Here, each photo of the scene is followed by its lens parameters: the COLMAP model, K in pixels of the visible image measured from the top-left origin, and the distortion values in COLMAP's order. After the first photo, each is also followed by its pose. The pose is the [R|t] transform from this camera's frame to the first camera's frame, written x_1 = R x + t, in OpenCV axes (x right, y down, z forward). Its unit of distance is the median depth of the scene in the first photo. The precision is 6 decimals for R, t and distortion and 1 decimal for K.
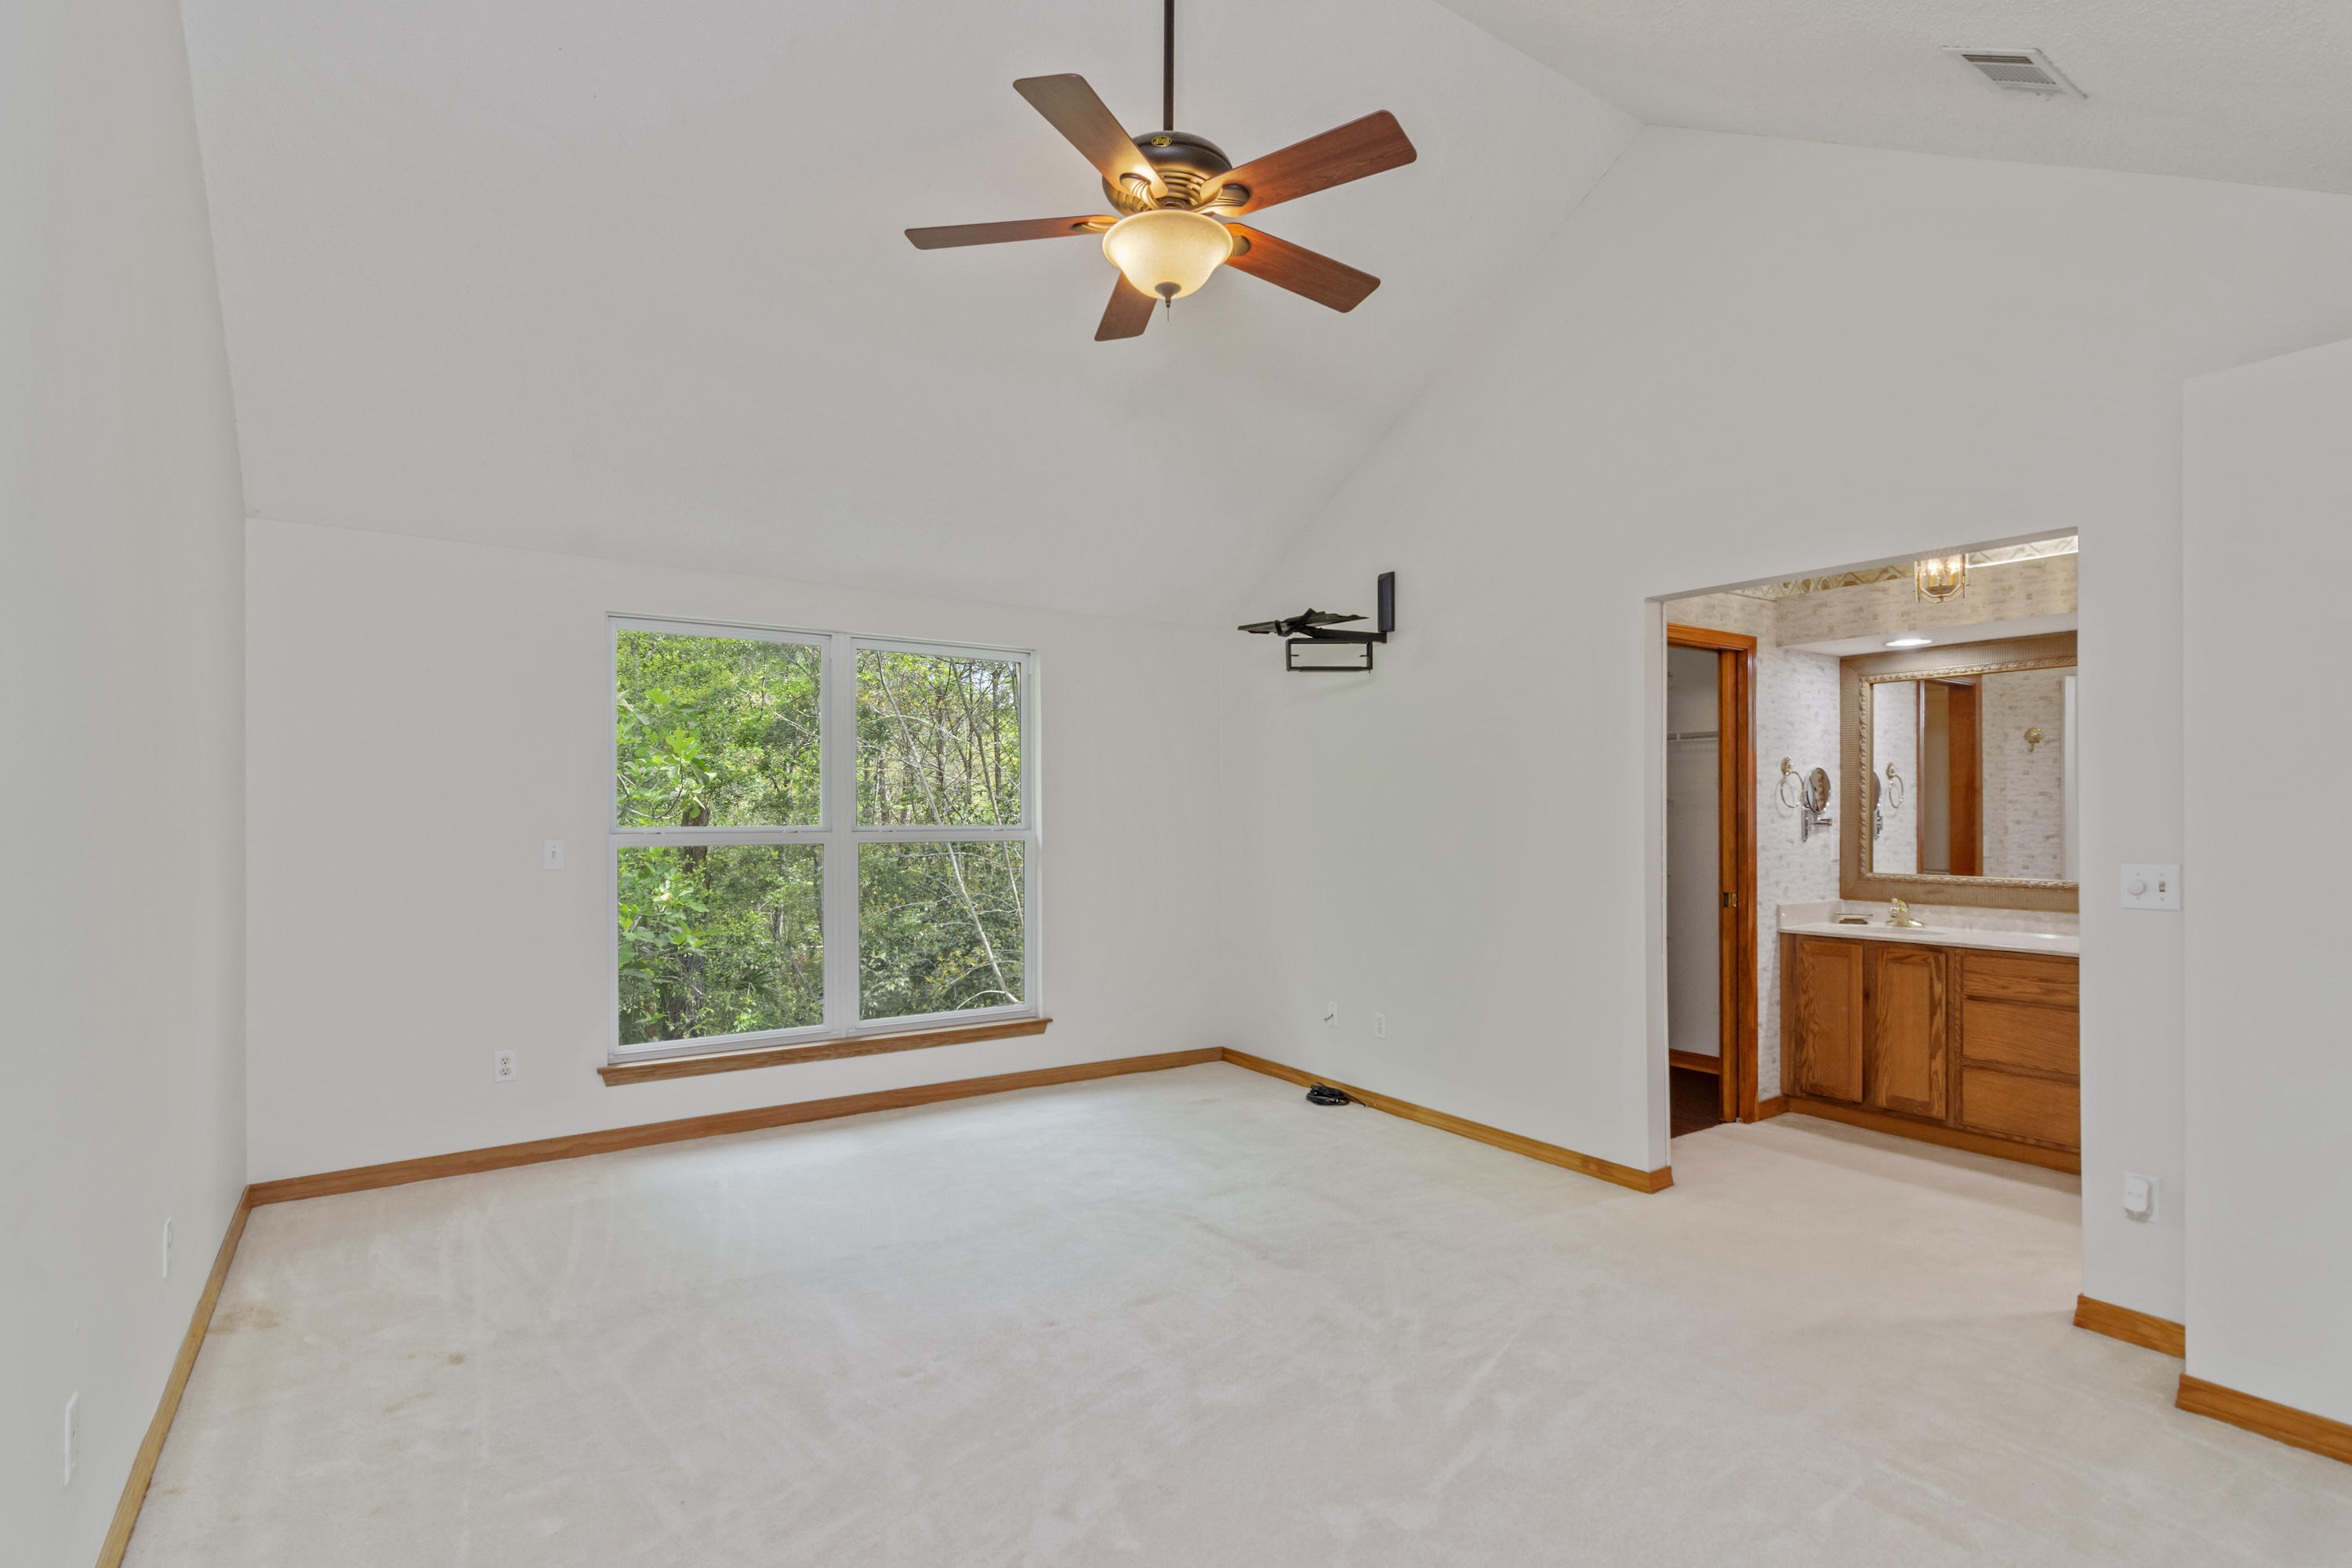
lens RADIAL K [[1118.8, 0, 1140.5], [0, 1118.8, 825.7], [0, 0, 1]] dist [-0.000080, 0.000060]
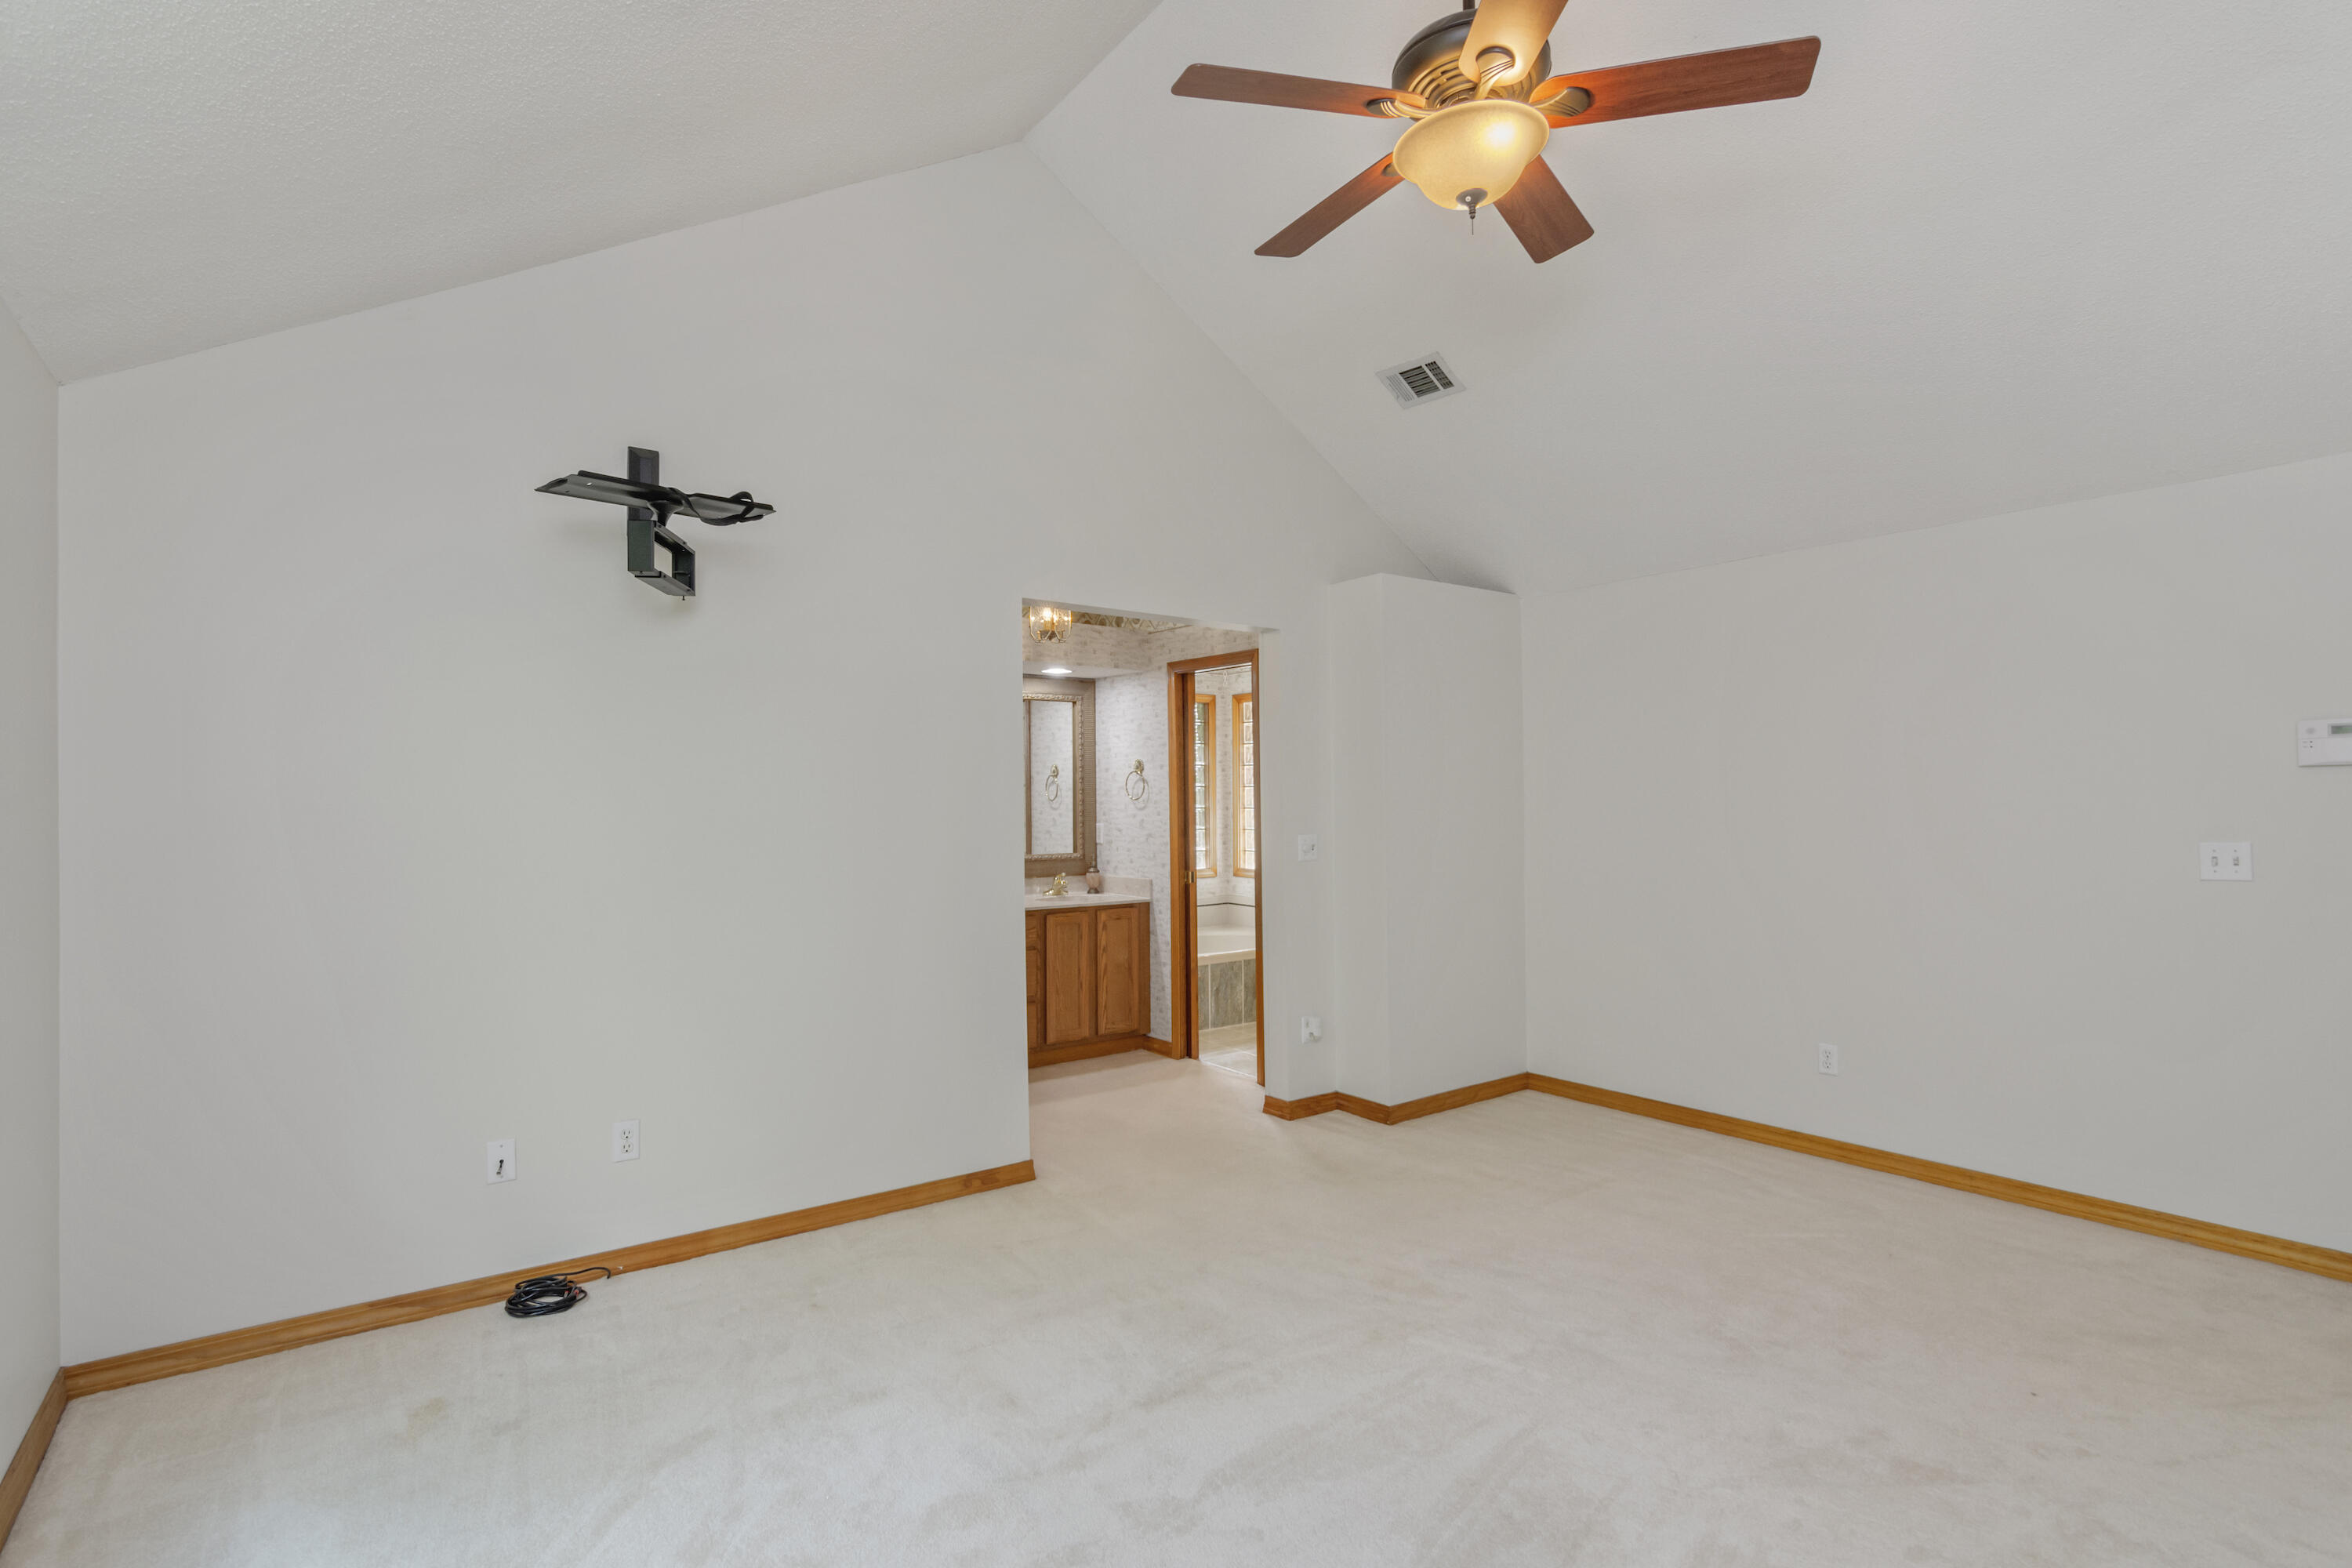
lens RADIAL K [[1146.3, 0, 1176.0], [0, 1146.3, 784.0], [0, 0, 1]] dist [-0.003206, -0.000423]
pose [[-0.077493, 0.018780, 0.996816, -0.493398], [0.014831, 0.999734, -0.017682, -0.008996], [-0.996883, 0.013414, -0.077751, 0.775112]]
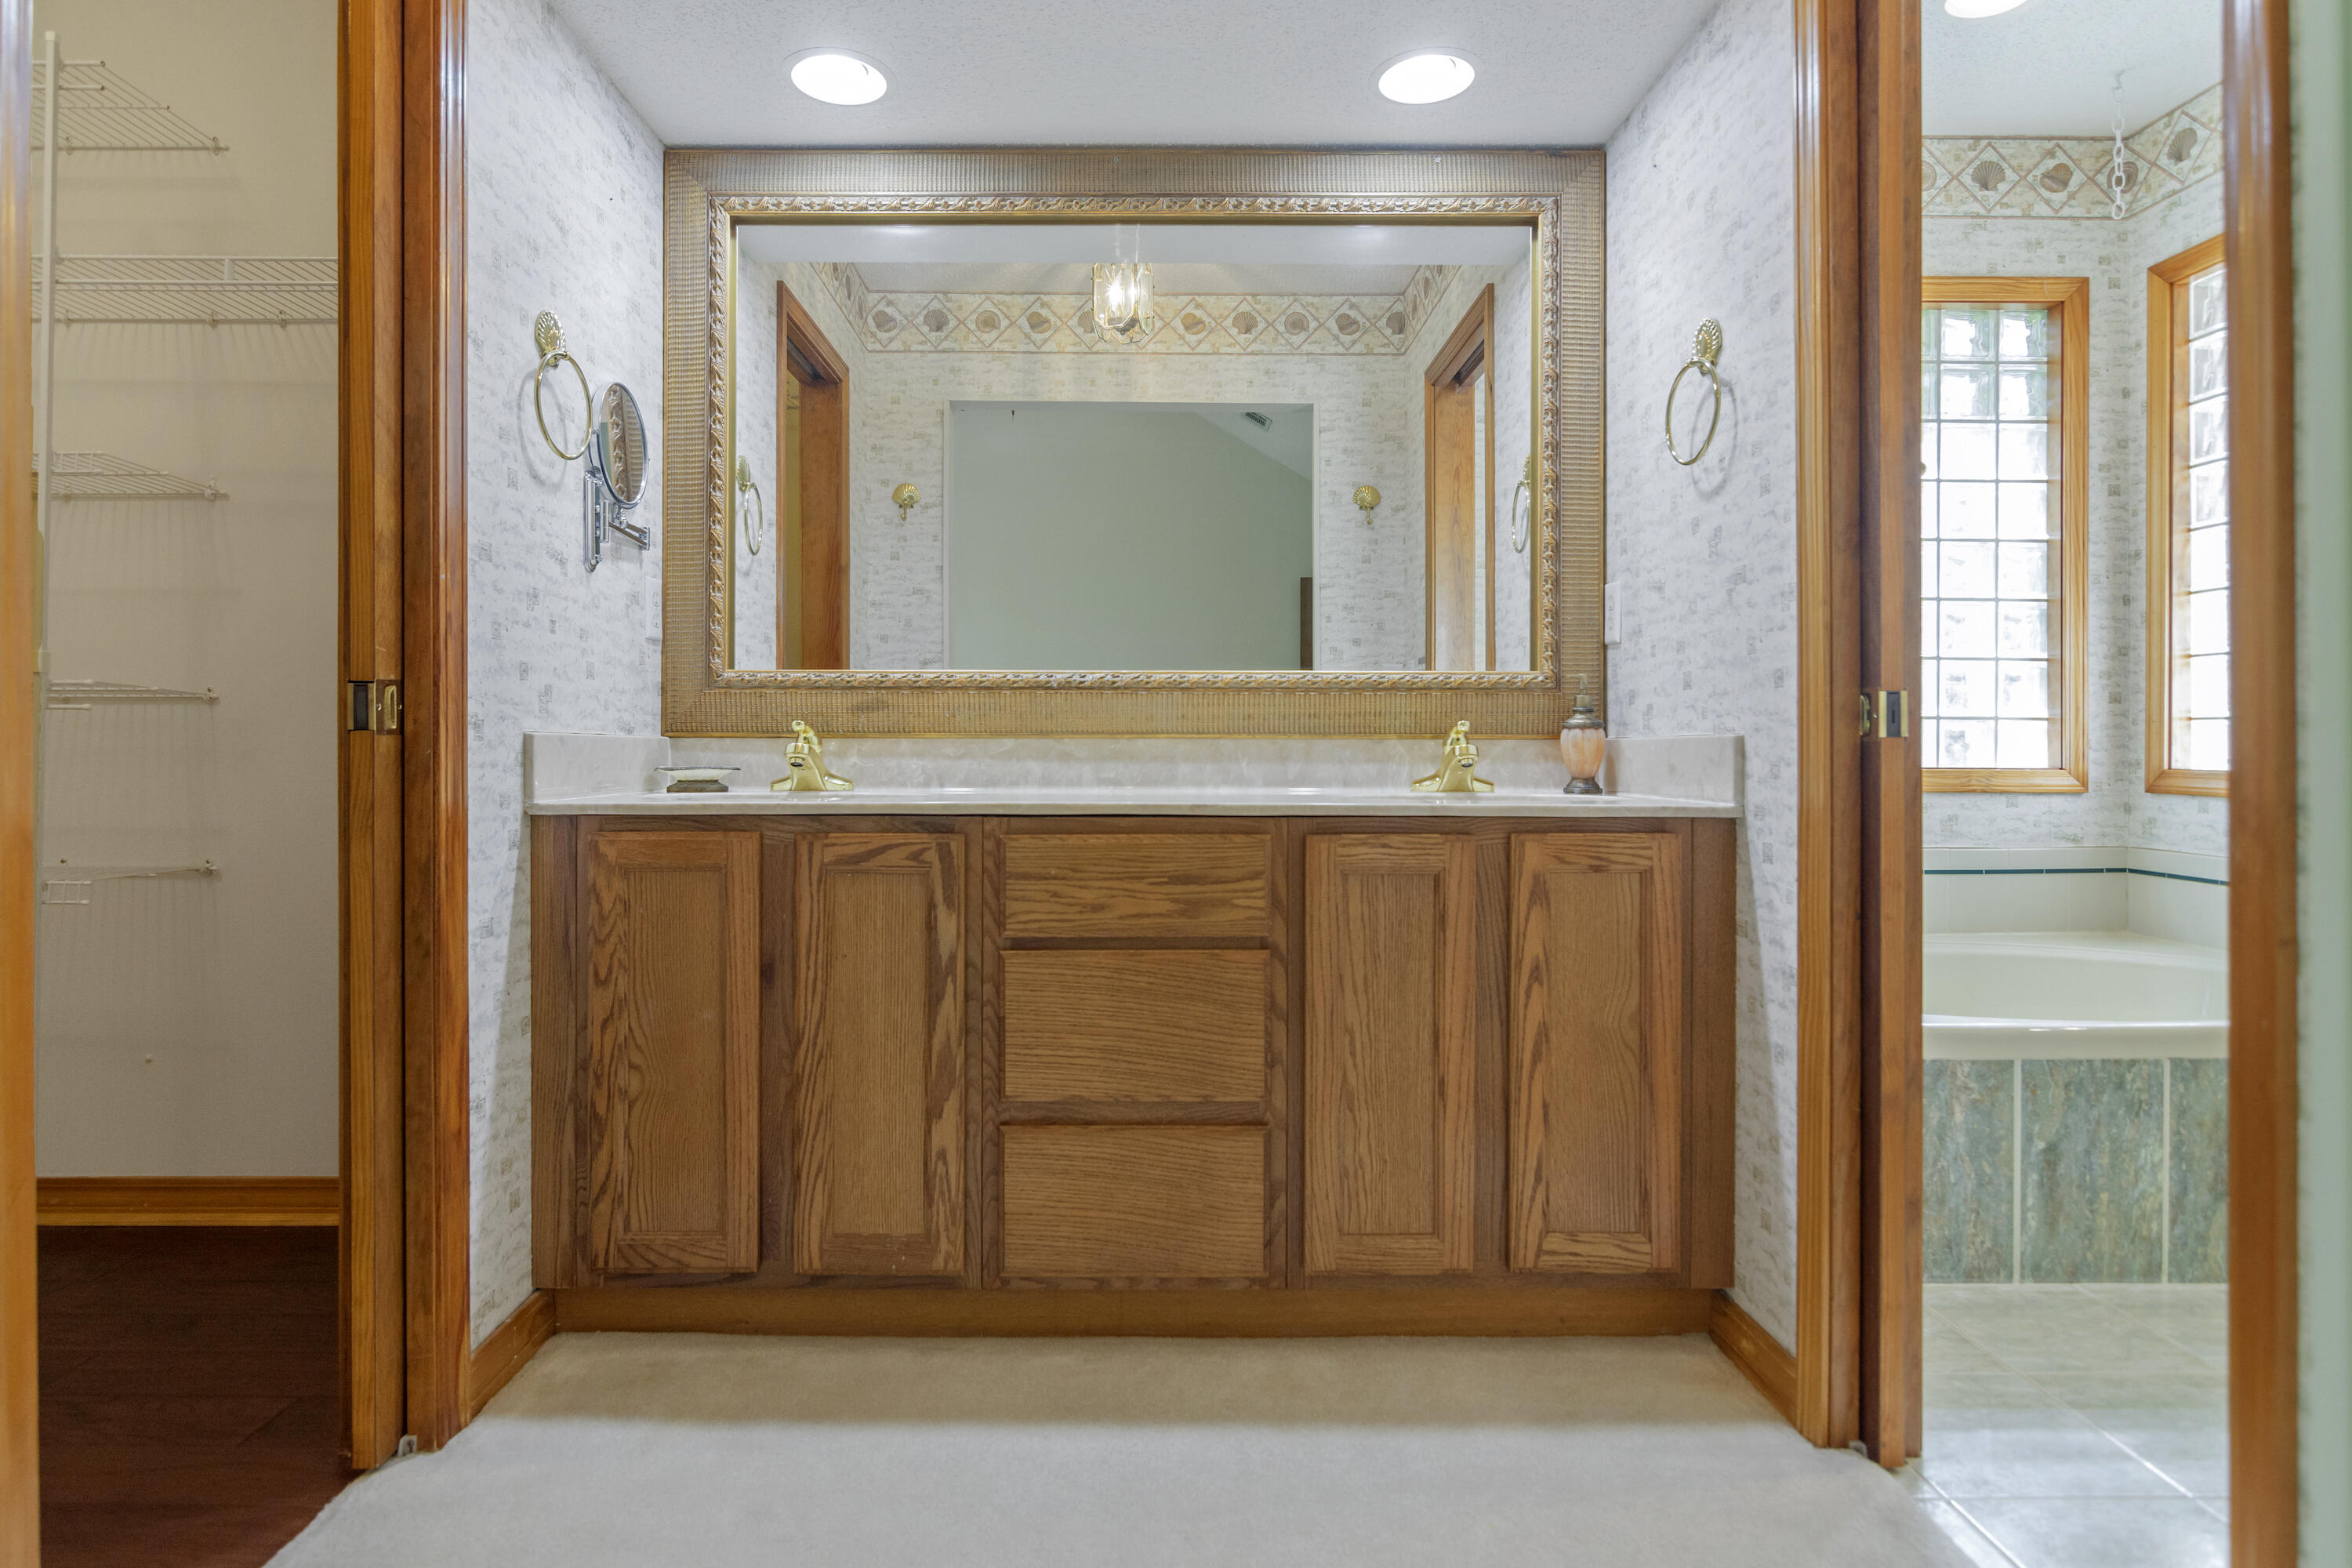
lens RADIAL K [[1273.3, 0, 1160.8], [0, 1273.3, 753.4], [0, 0, 1]] dist [-0.002831, -0.000373]
pose [[0.522208, 0.006836, 0.852791, 0.351780], [-0.000549, 0.999970, -0.007680, 0.081979], [-0.852818, 0.003543, 0.522196, 0.653755]]
